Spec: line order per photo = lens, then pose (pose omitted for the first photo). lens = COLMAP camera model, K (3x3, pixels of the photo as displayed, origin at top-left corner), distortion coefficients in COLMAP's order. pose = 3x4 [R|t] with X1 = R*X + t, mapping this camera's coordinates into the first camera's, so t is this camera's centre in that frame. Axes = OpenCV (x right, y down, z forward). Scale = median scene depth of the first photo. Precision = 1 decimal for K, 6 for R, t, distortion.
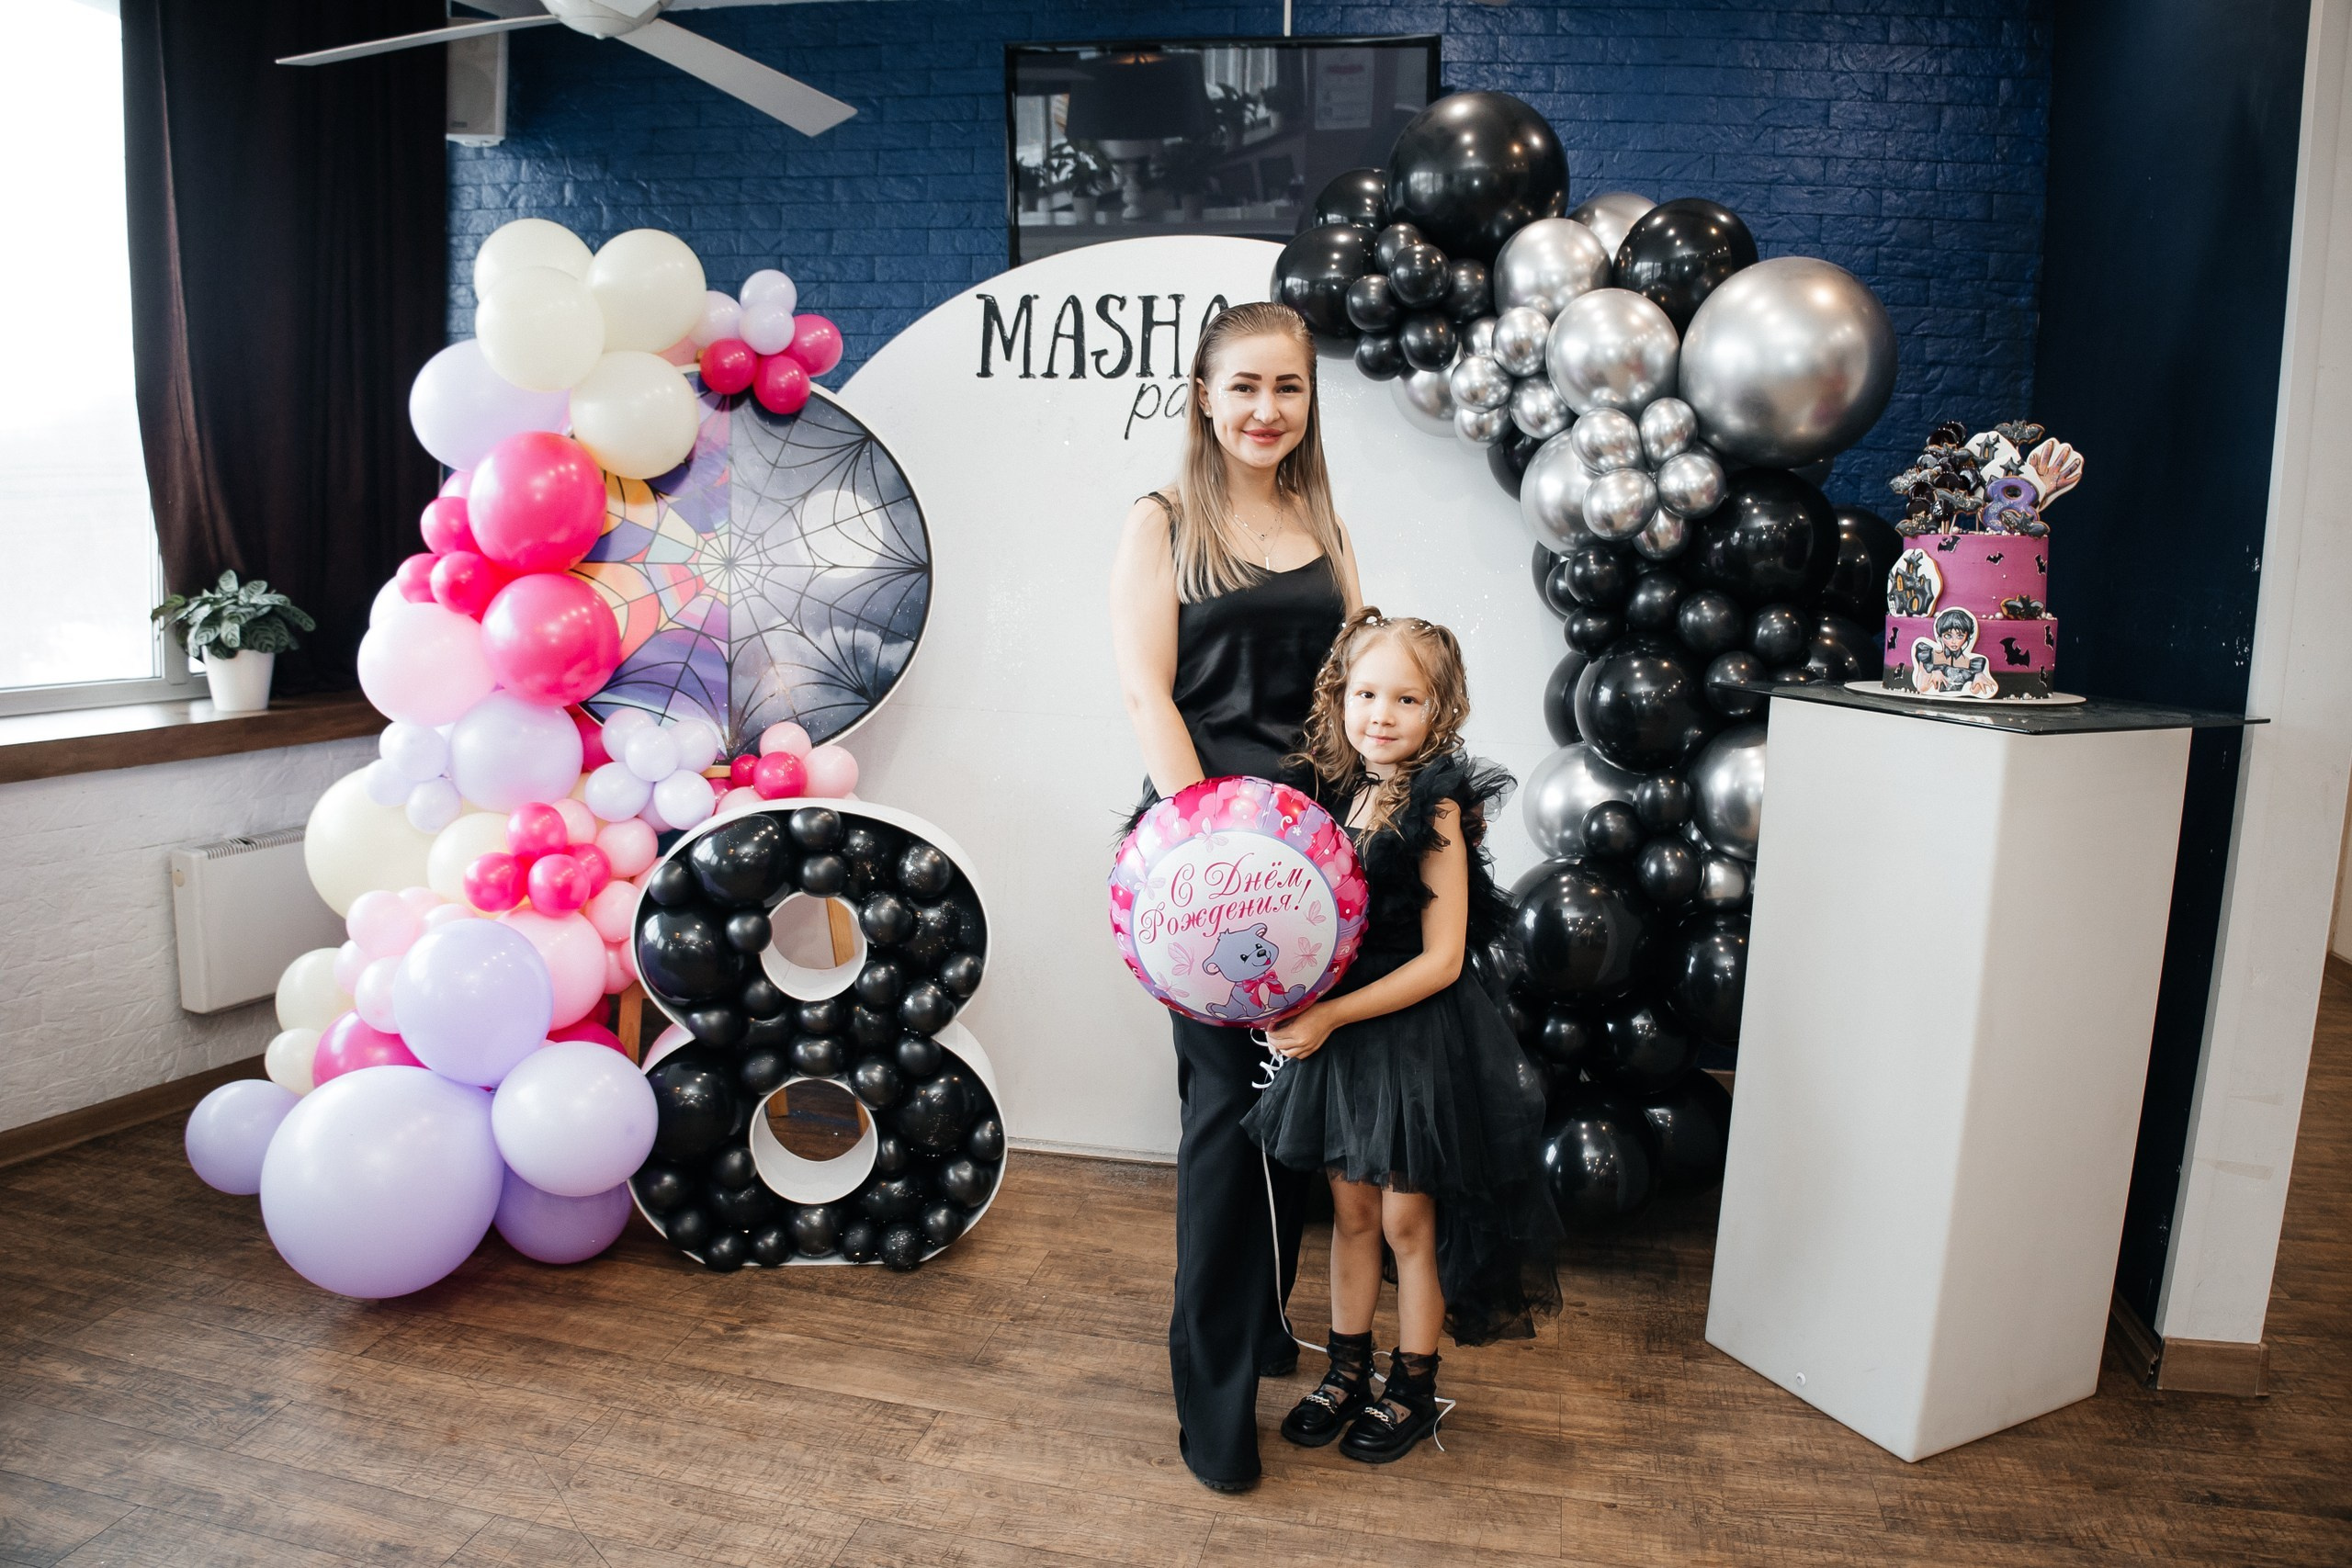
lens RADIAL K [[1771.9, 0, 1161.6], [0, 1771.9, 777.6], [0, 0, 1]] dist [-0.158662, 0.054102]
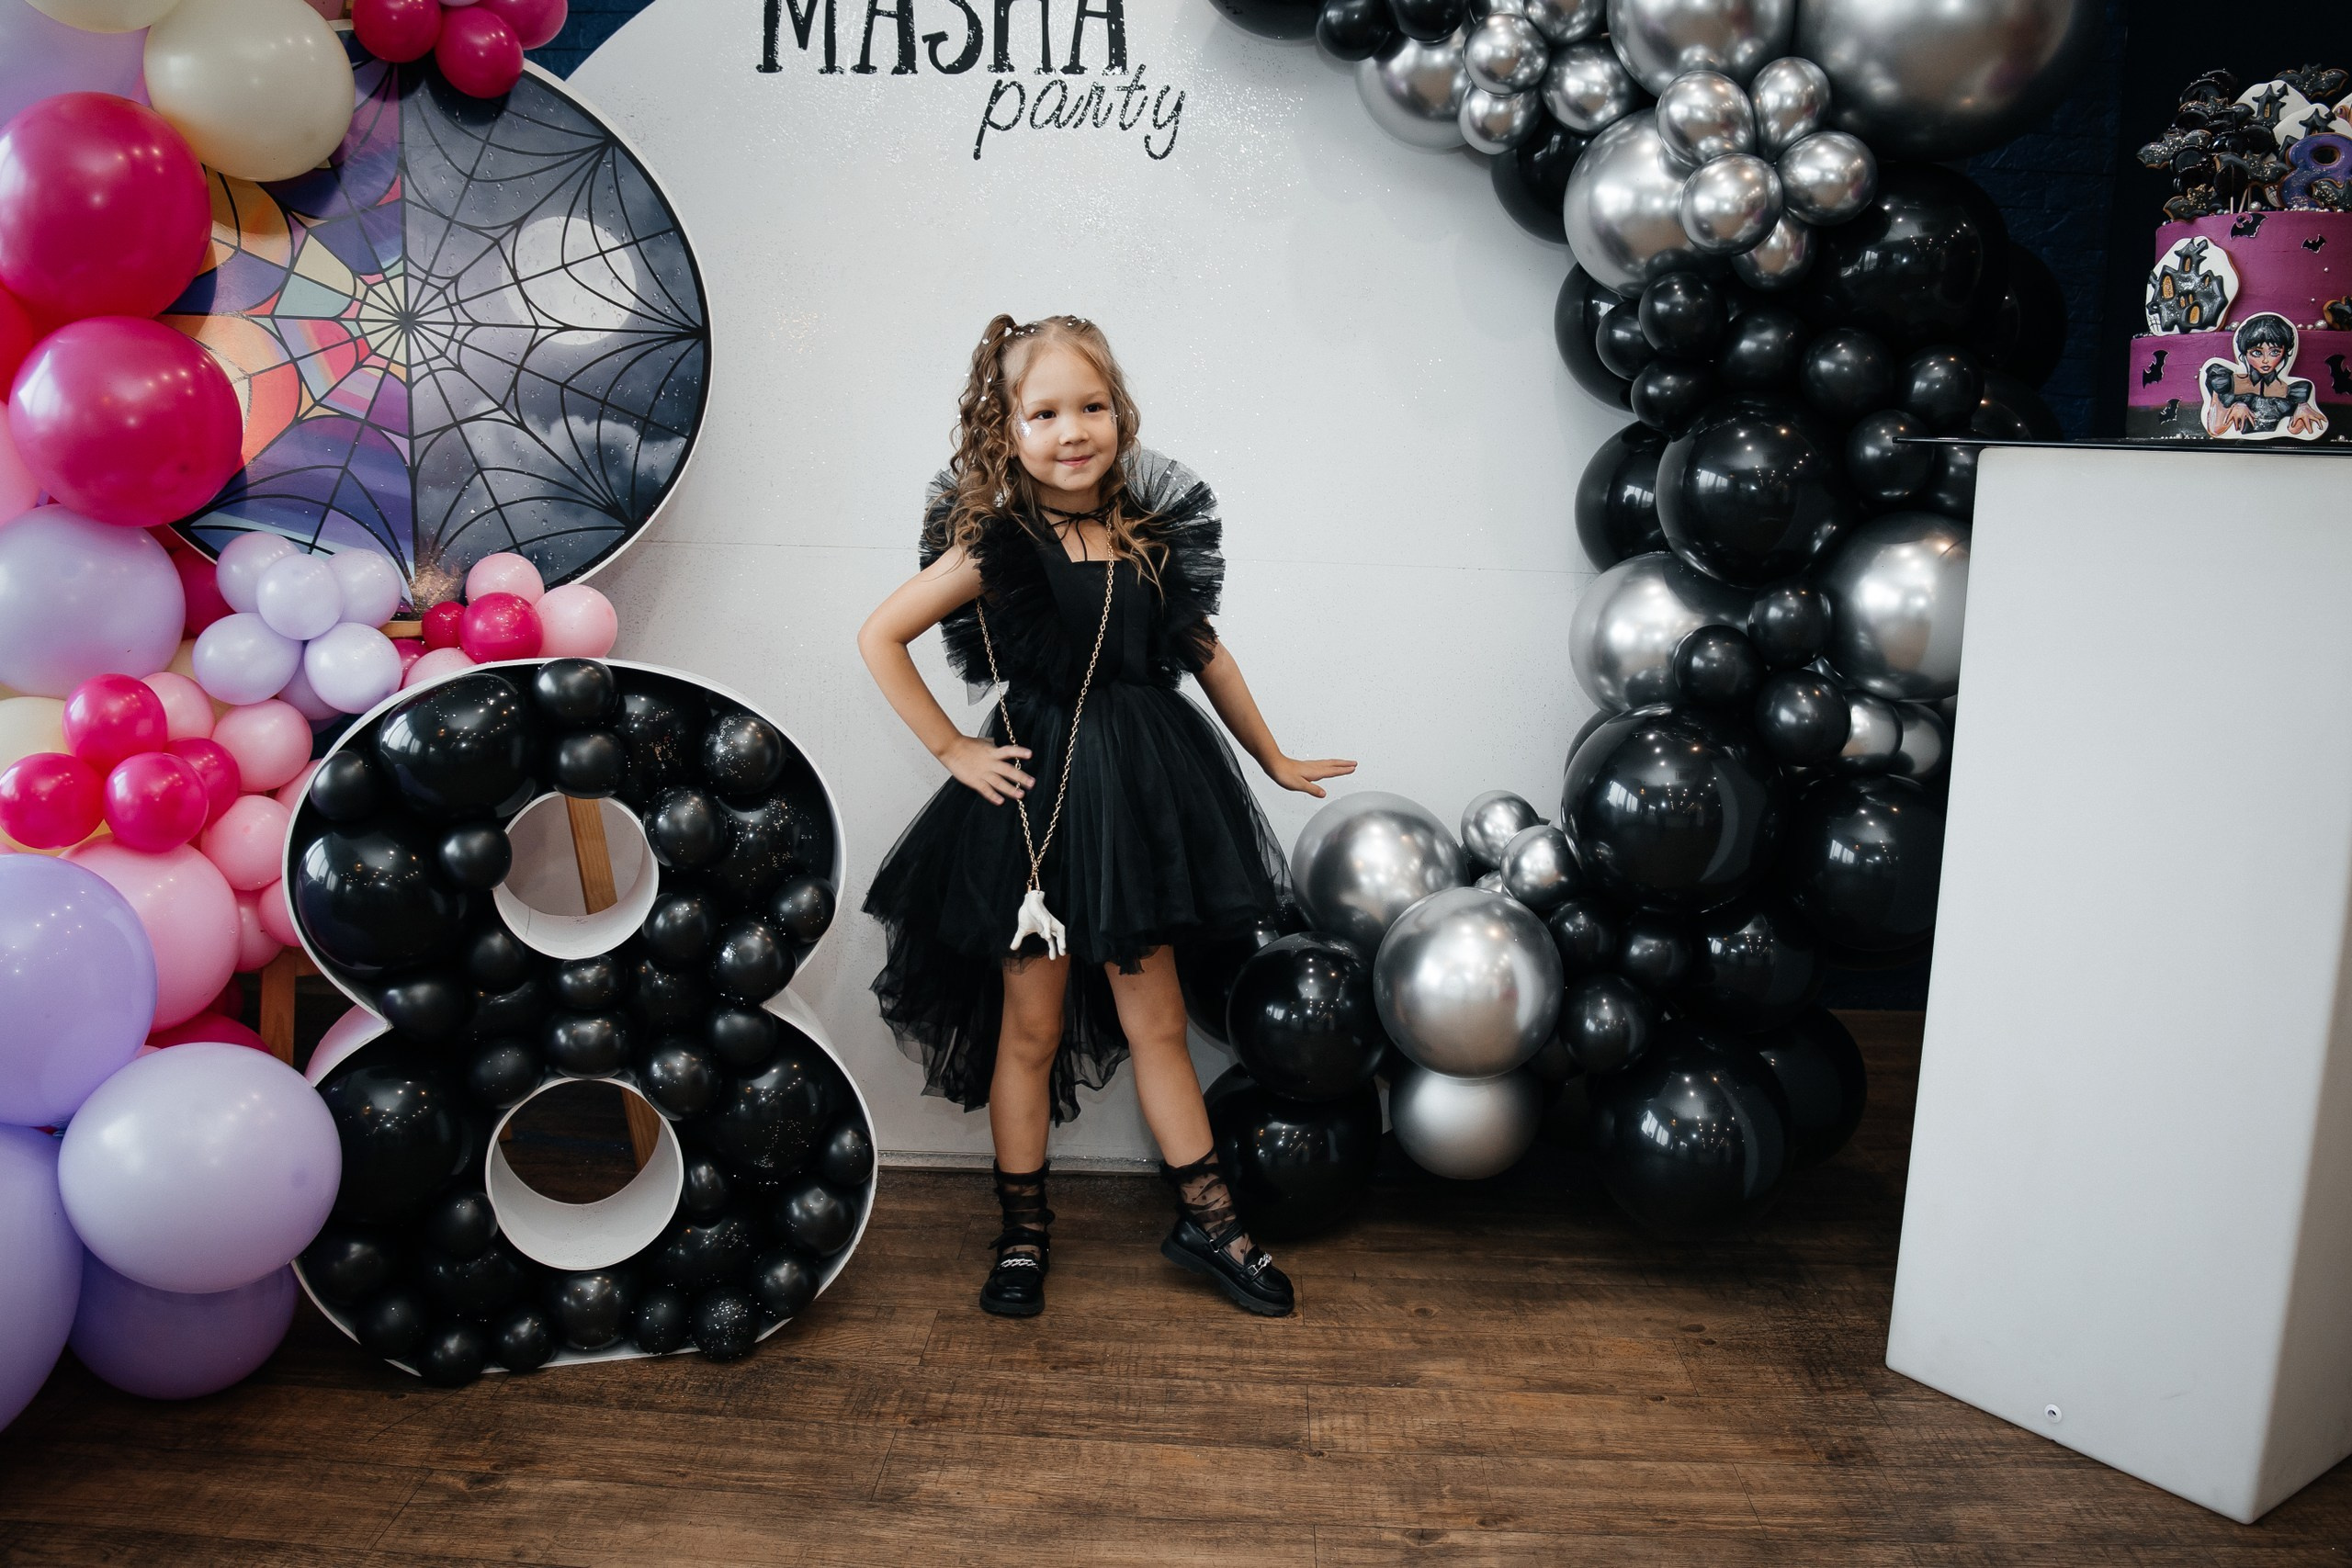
lens RADIAL K [[1950.4, 0, 1174.9], [0, 1950.4, 786.8], [0, 0, 1]] dist [-0.122494, 0.074708]
pose [[0.984179, -0.037136, 0.173243, -0.098207], [0.032901, 0.999087, 0.027253, 0.048752], [-0.174097, -0.021122, 0.984502, 0.248843]]
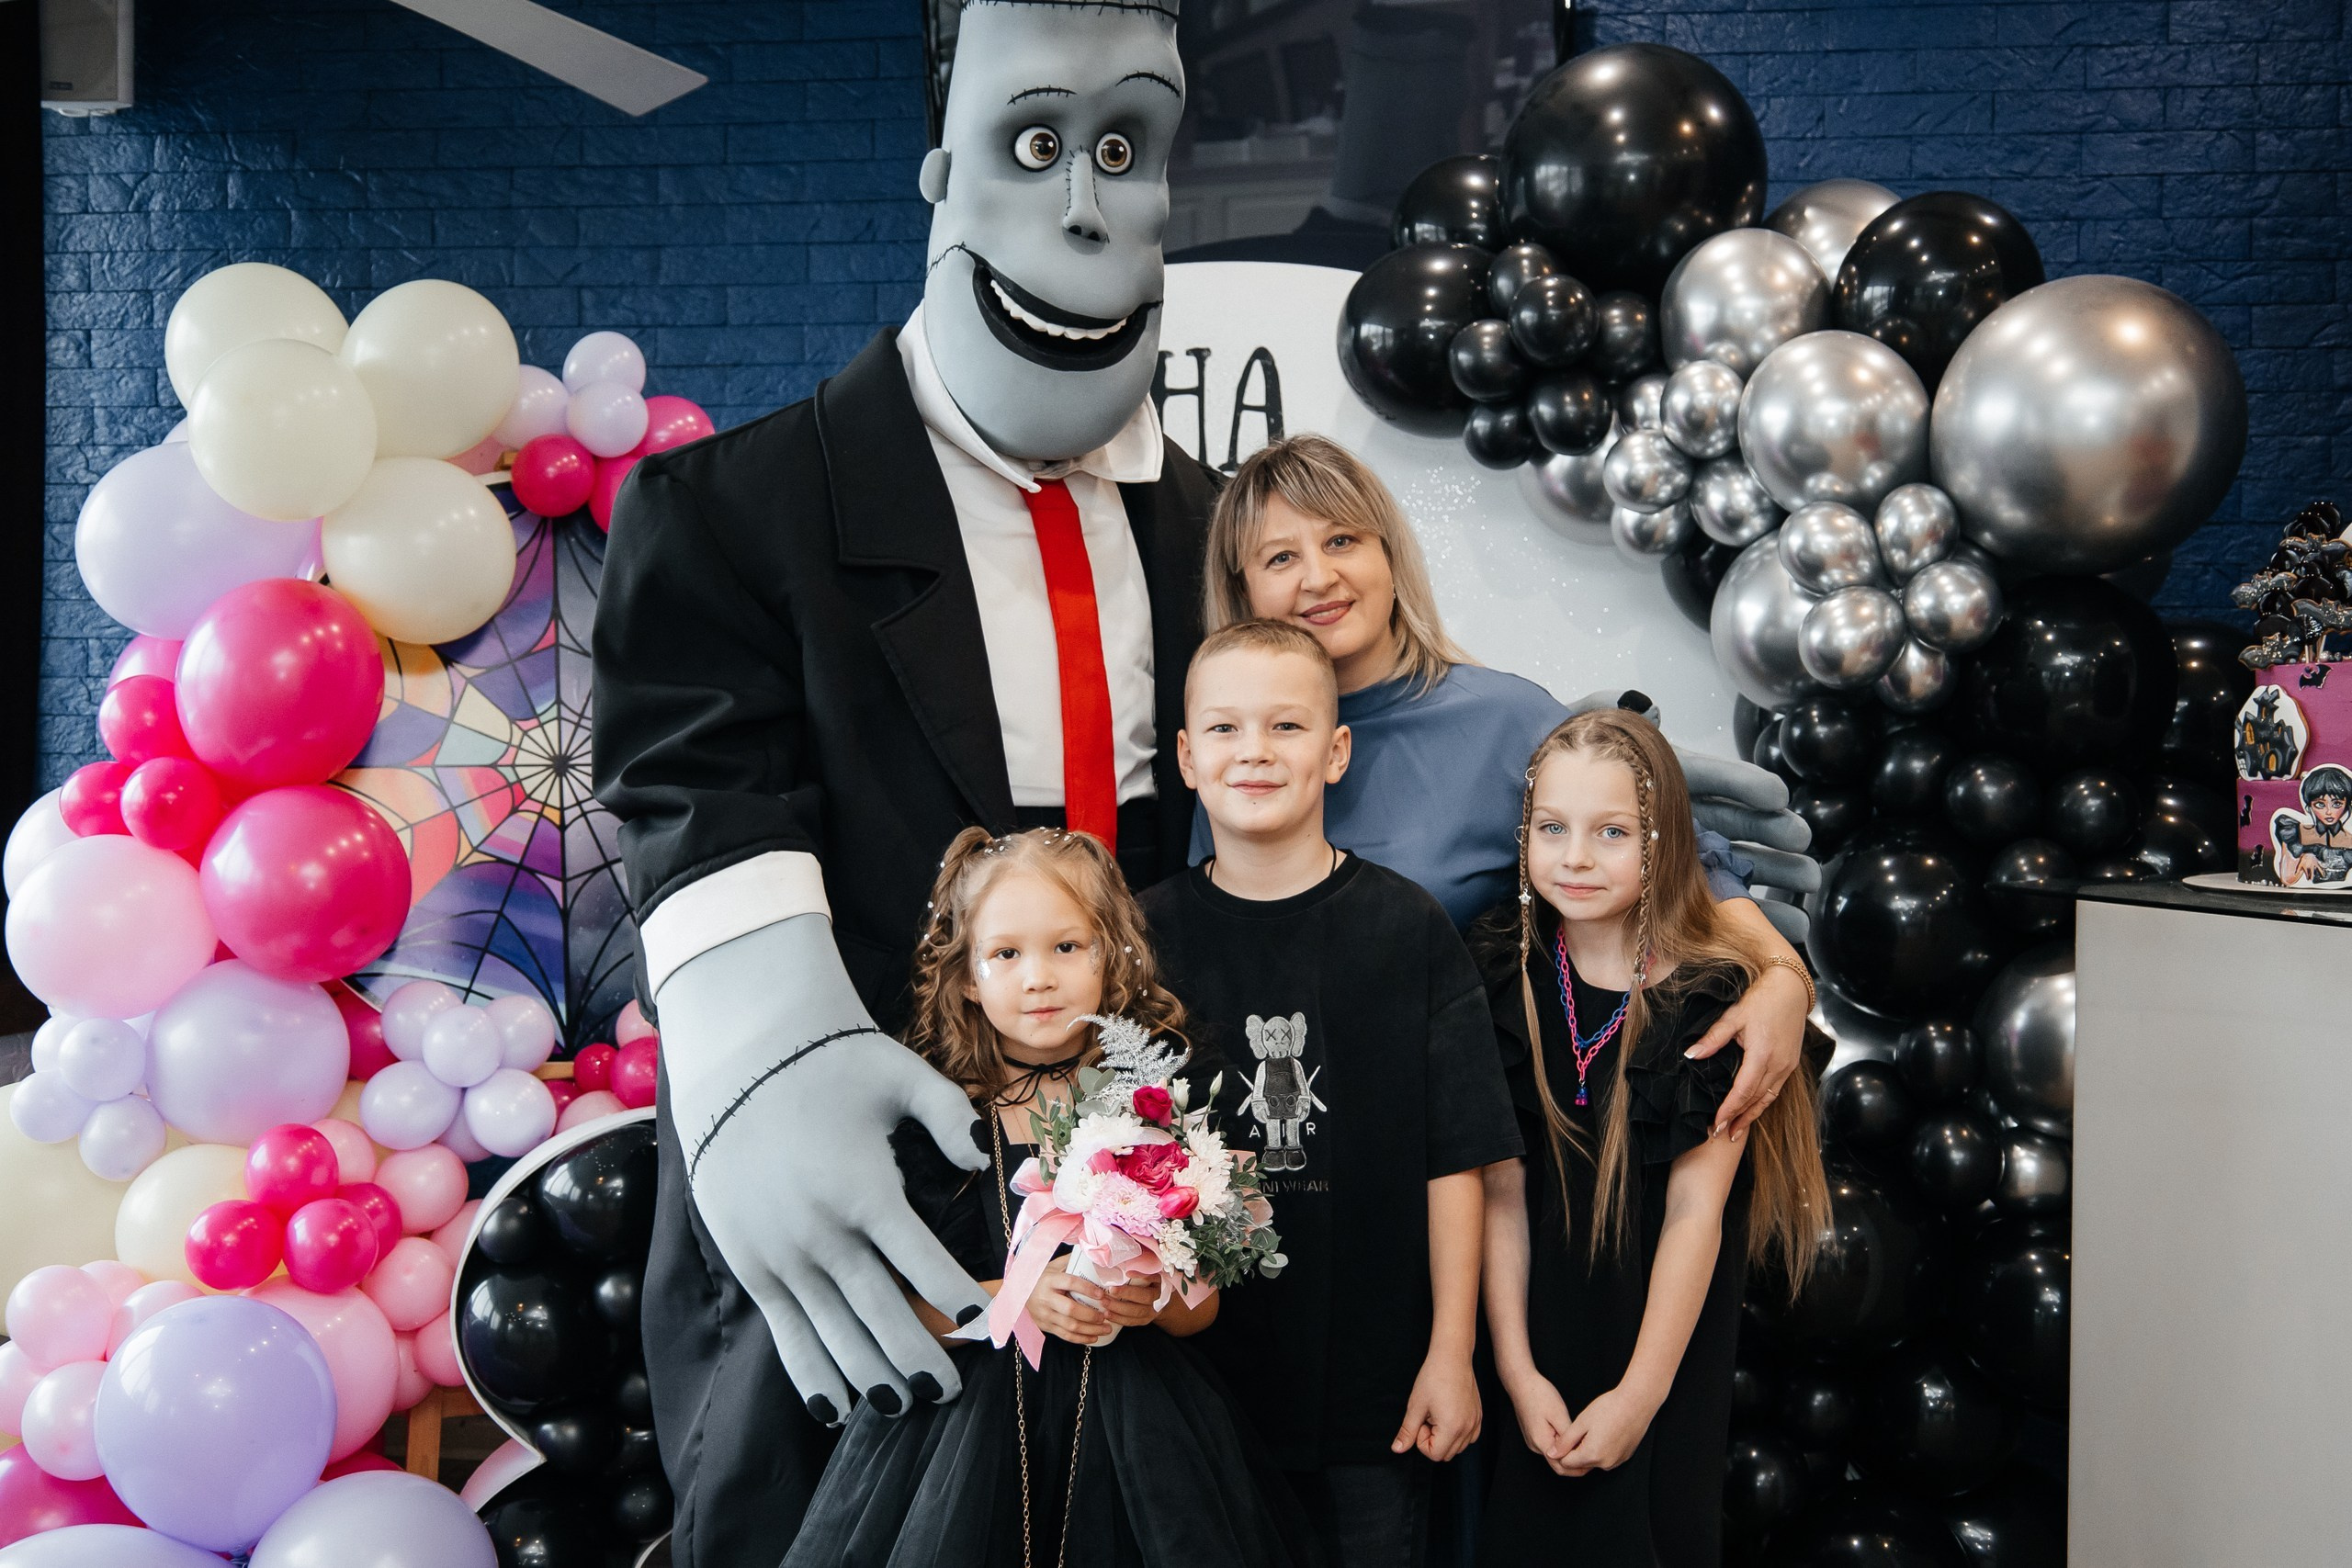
lens RADIAL K [[3207.6, 0, 1184.9], [0, 3207.6, 788.2], [0, 0, 1]] dist [0.018944, -0.003441]
pose [[0.999082, -0.035216, 0.024381, -0.038230], [0.037456, 0.994431, -0.098505, 0.020289], [-0.020776, 0.099328, 0.994838, -0.261992]]
